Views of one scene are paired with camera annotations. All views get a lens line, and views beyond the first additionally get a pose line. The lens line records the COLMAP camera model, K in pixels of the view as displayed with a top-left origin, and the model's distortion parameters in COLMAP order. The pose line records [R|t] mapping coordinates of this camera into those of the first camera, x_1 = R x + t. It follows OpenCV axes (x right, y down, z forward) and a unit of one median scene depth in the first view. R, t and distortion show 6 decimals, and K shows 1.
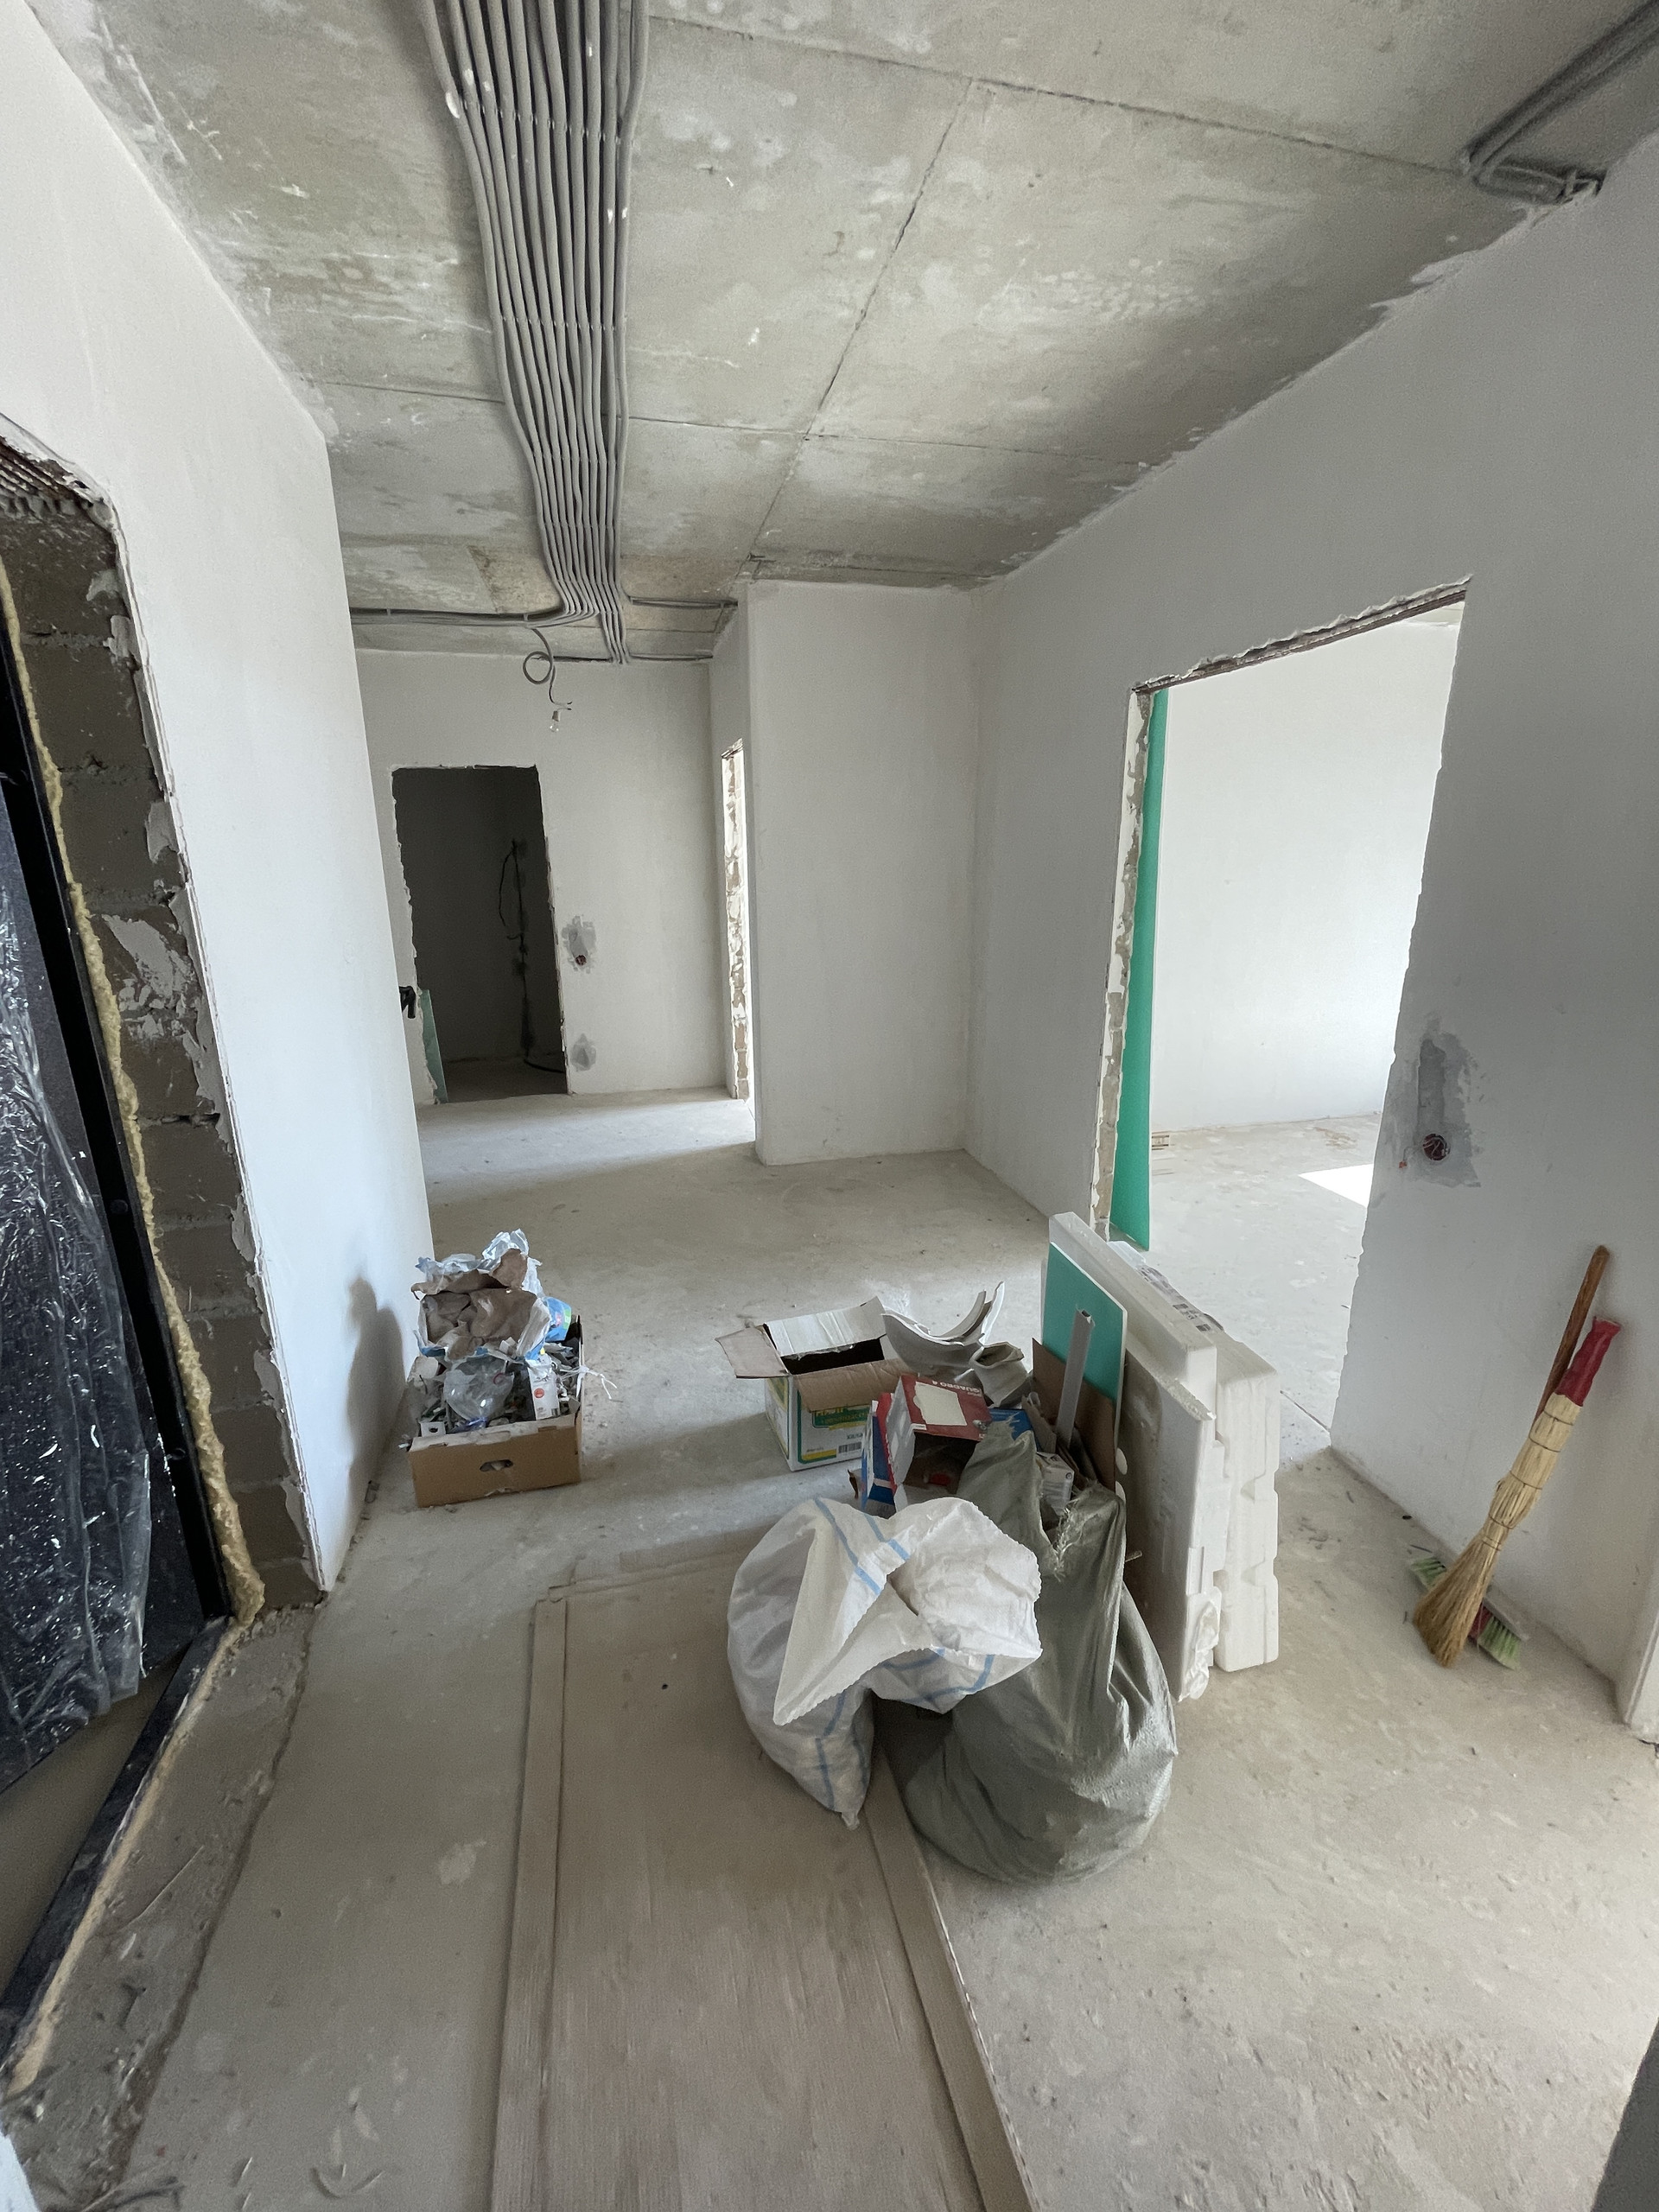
lens RADIAL K [[888.5, 0, 825.5], [0, 888.5, 1098.5], [0, 0, 1]] dist [0.004793, 0.000445]
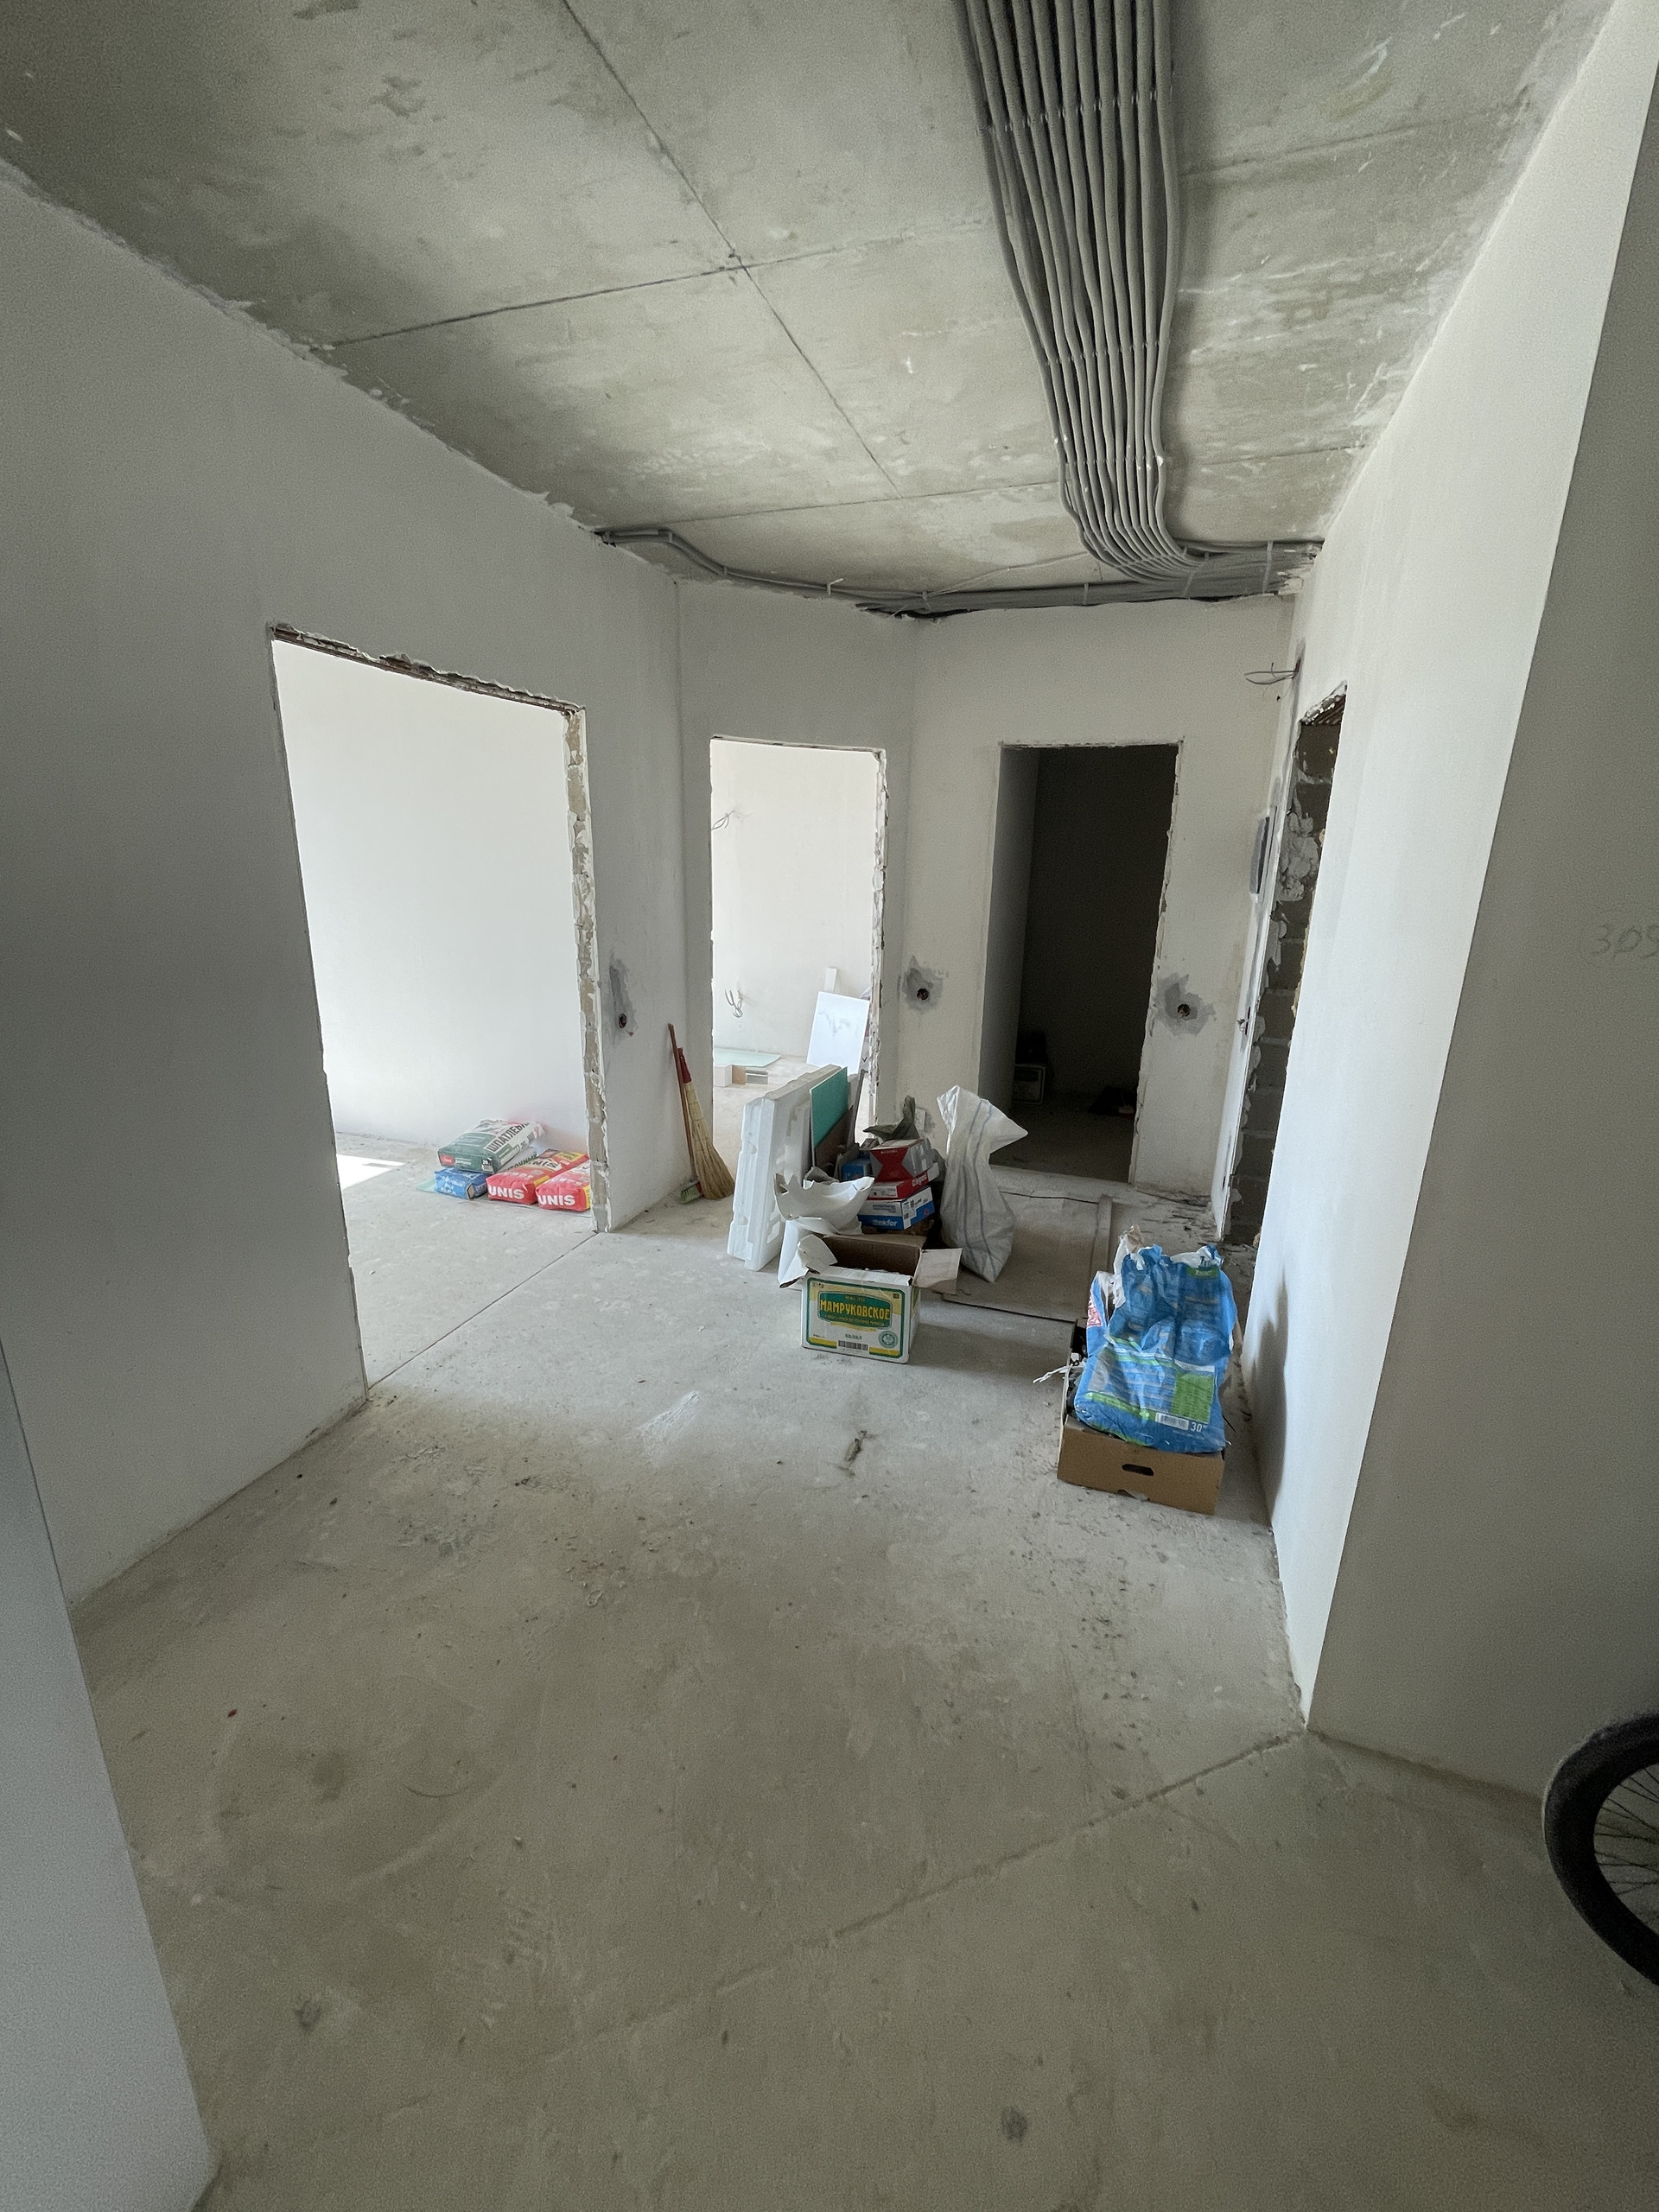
lens RADIAL K [[895.9, 0, 831.6], [0, 895.9, 1097.0], [0, 0, 1]] dist [0.000787, 0.000675]
pose [[-0.844344, -0.150667, 0.514182, -0.681583], [0.127421, 0.875654, 0.465825, -0.635822], [-0.520430, 0.458834, -0.720155, 2.248743]]
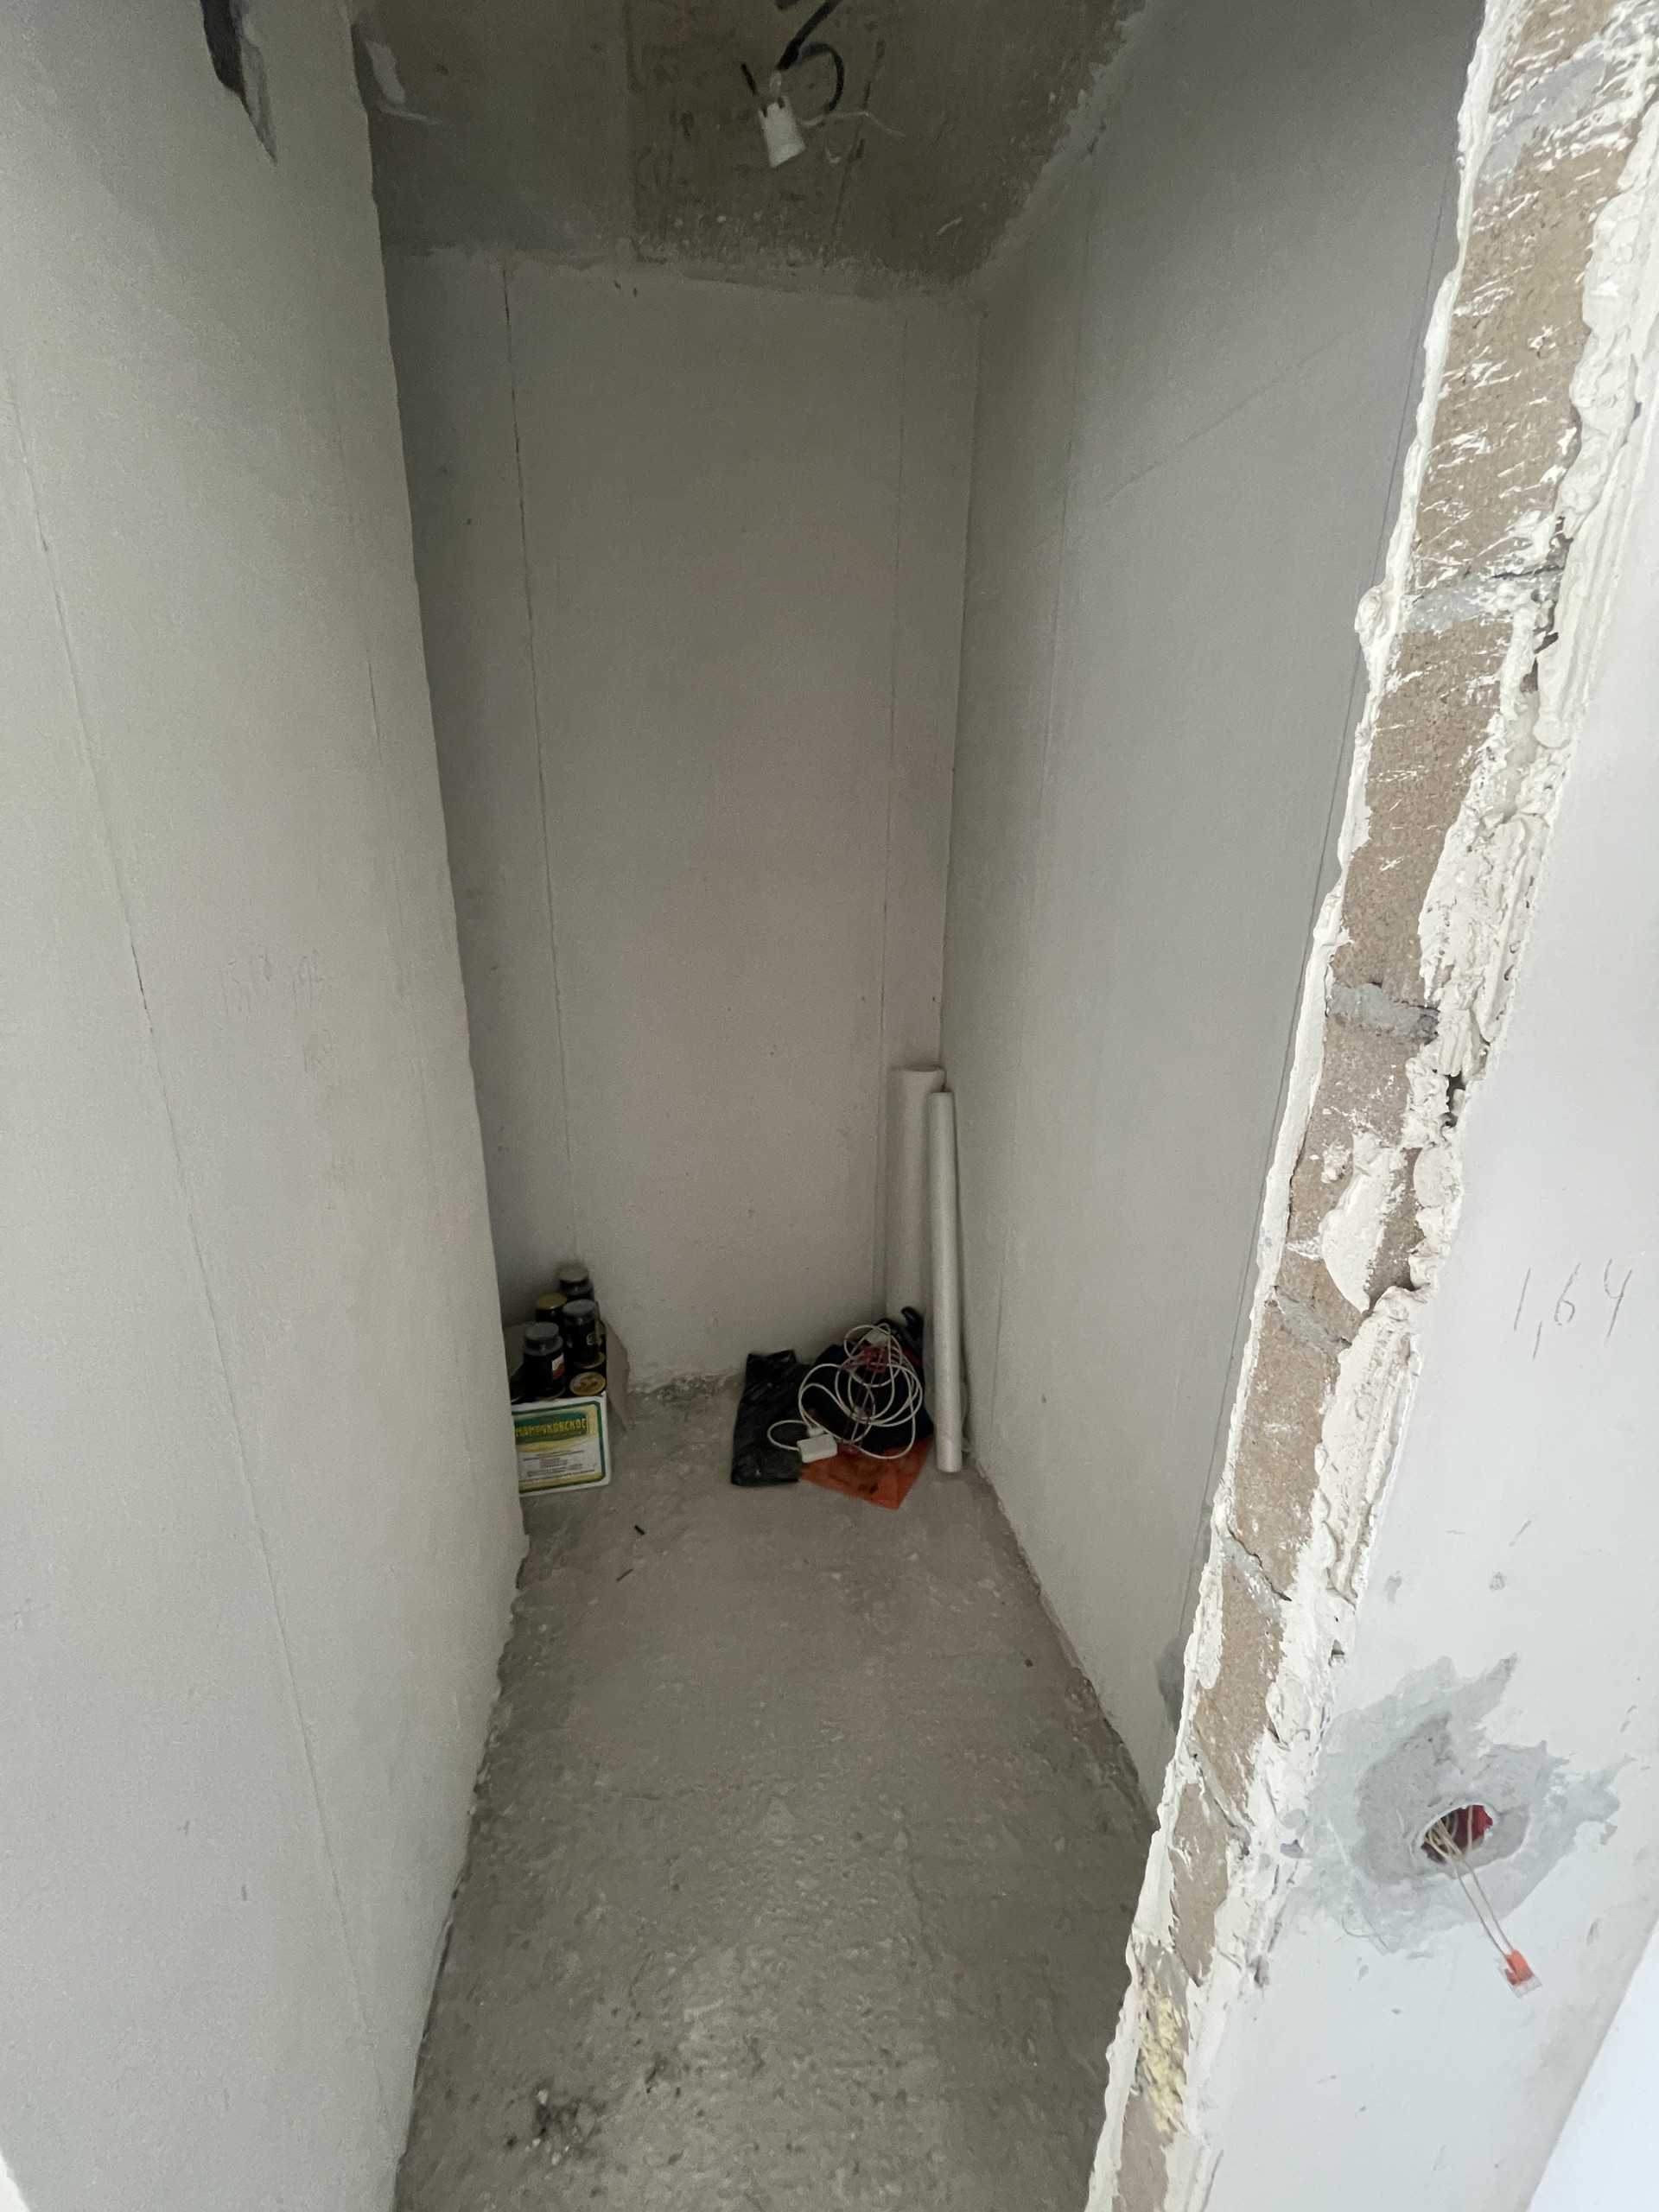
lens RADIAL K [[894.4, 0, 828.7], [0, 894.4, 1102.3], [0, 0, 1]] dist [0.000265, -0.000157]
pose [[-0.998107, -0.022479, 0.057241, -0.035261], [0.012398, 0.838140, 0.545315, -0.112490], [-0.060234, 0.544992, -0.836275, 0.289713]]
